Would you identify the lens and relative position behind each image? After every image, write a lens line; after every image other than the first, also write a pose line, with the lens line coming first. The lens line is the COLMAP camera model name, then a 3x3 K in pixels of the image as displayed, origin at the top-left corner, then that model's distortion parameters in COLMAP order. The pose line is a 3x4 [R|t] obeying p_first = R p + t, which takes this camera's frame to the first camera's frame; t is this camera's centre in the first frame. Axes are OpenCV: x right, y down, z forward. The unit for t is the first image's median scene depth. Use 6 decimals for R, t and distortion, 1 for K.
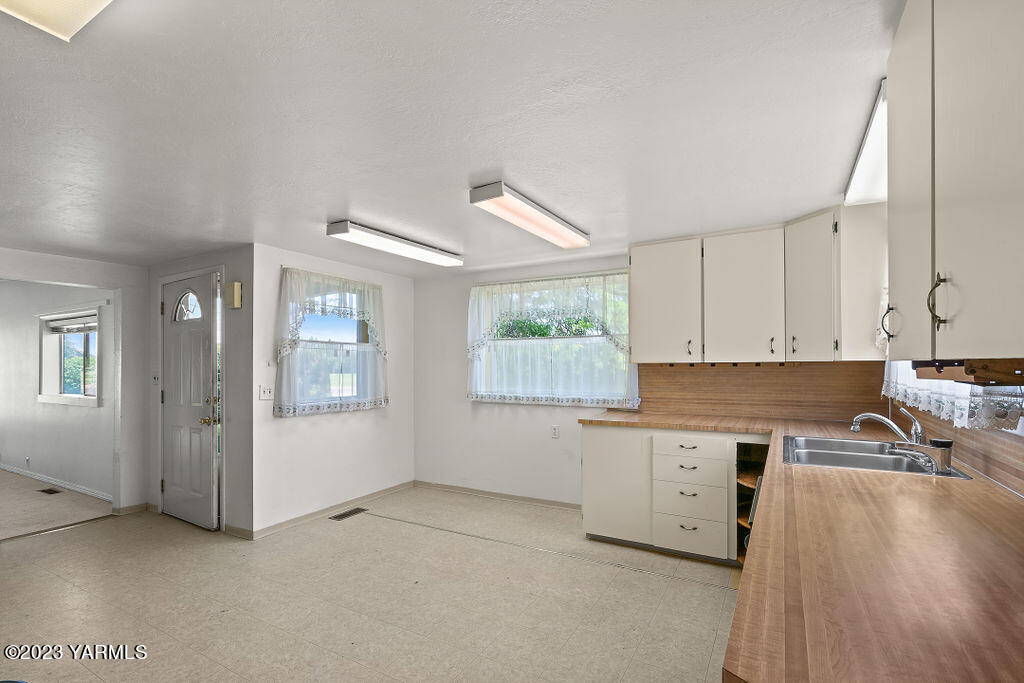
lens RADIAL K [[479.4, 0, 496.4], [0, 479.4, 360.2], [0, 0, 1]] dist [-0.003031, 0.000072]
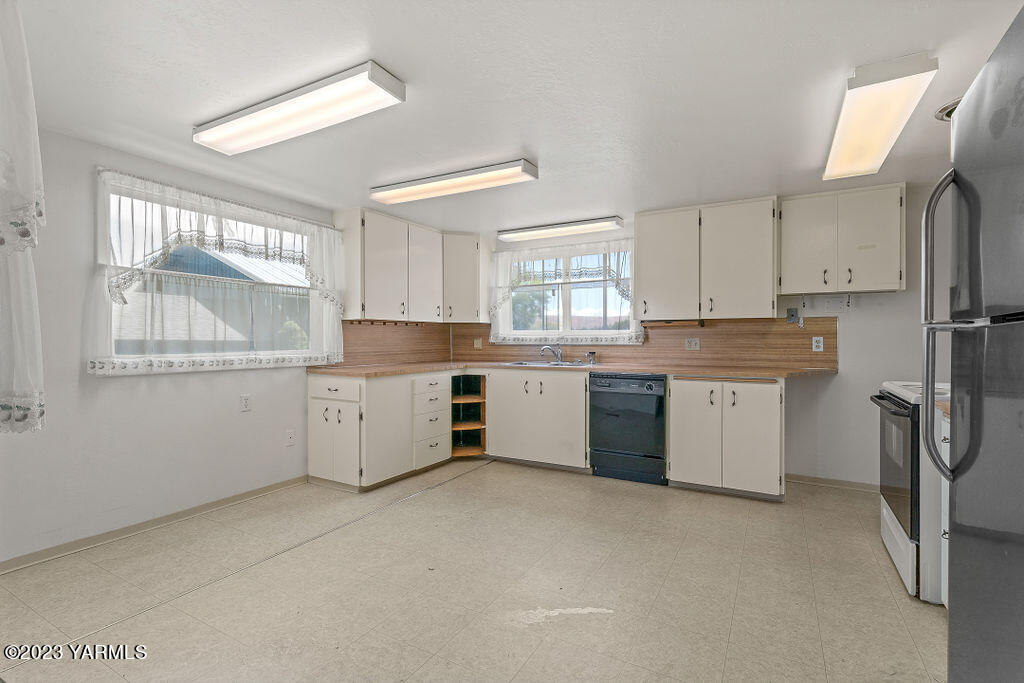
lens RADIAL K [[479.4, 0, 510.9], [0, 479.4, 343.4], [0, 0, 1]] dist [-0.003031, 0.000072]
pose [[-0.021559, 0.002309, 0.999765, -0.895528], [-0.005795, 0.999980, -0.002434, 0.069696], [-0.999751, -0.005846, -0.021545, 0.793912]]
